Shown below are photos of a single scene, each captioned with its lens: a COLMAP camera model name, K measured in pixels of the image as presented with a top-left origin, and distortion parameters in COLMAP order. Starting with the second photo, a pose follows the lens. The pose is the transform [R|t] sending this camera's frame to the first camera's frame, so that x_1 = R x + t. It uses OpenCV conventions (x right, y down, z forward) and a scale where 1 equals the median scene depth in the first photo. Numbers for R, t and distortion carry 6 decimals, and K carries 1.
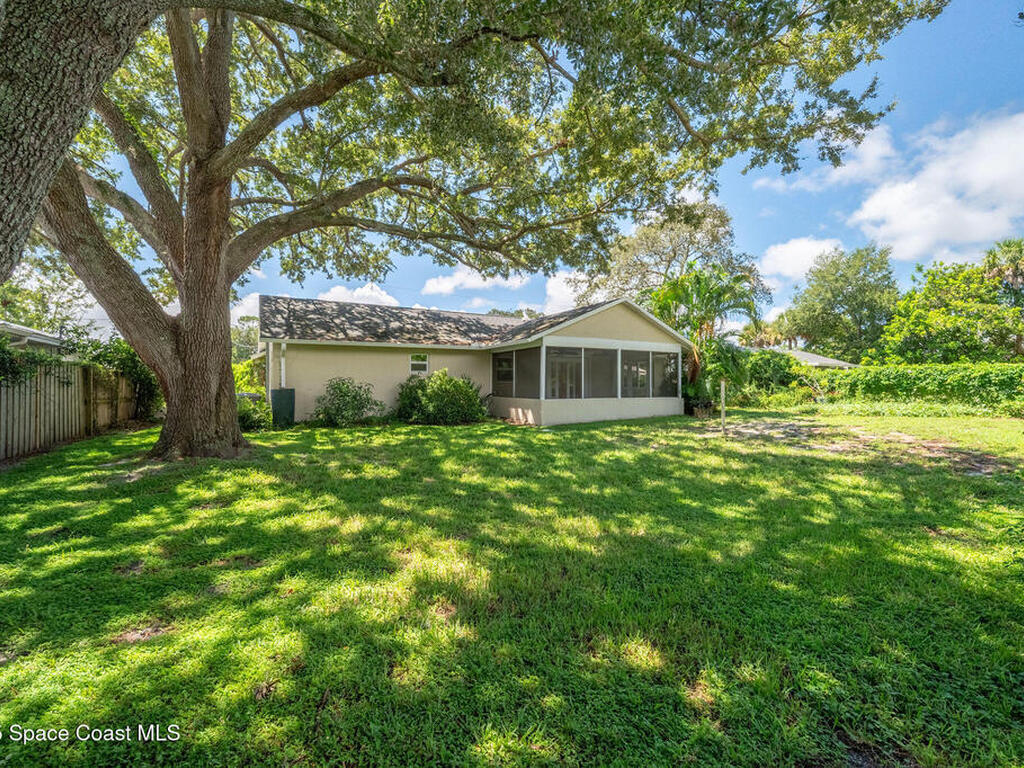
lens RADIAL K [[453.6, 0, 513.9], [0, 453.6, 377.8], [0, 0, 1]] dist [-0.000058, -0.000141]
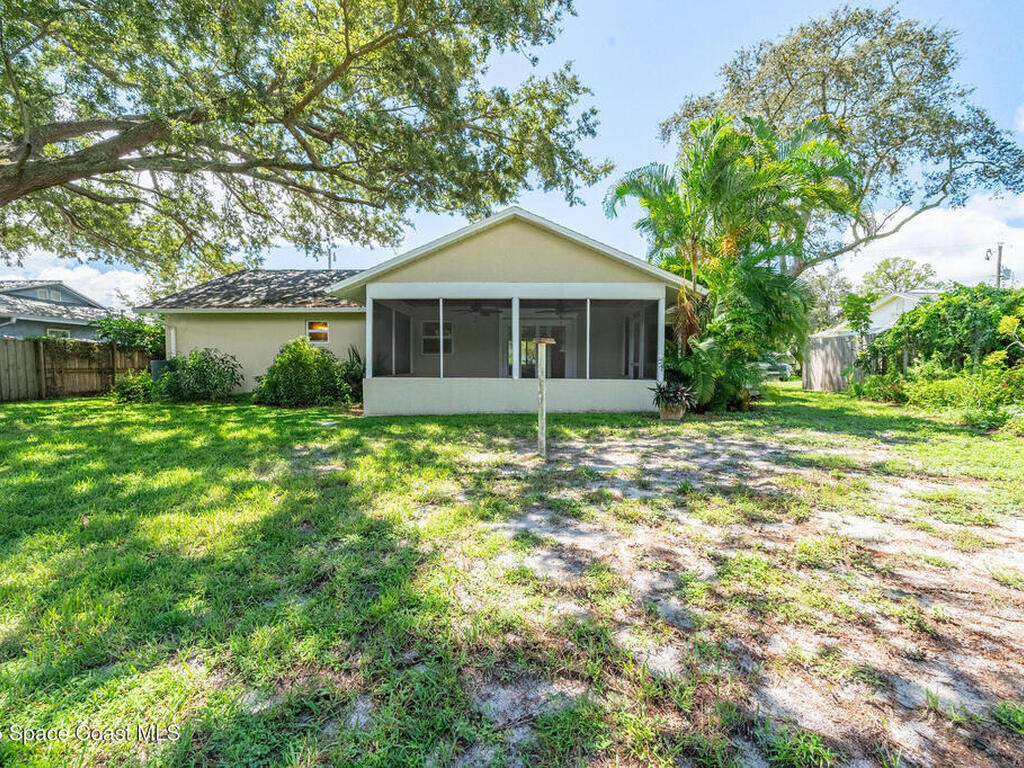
lens RADIAL K [[453.6, 0, 513.9], [0, 453.6, 377.8], [0, 0, 1]] dist [-0.000058, -0.000141]
pose [[0.876101, 0.022609, -0.481597, 0.517429], [-0.000954, 0.998979, 0.045163, 0.015159], [0.482126, -0.039107, 0.875228, 0.455799]]
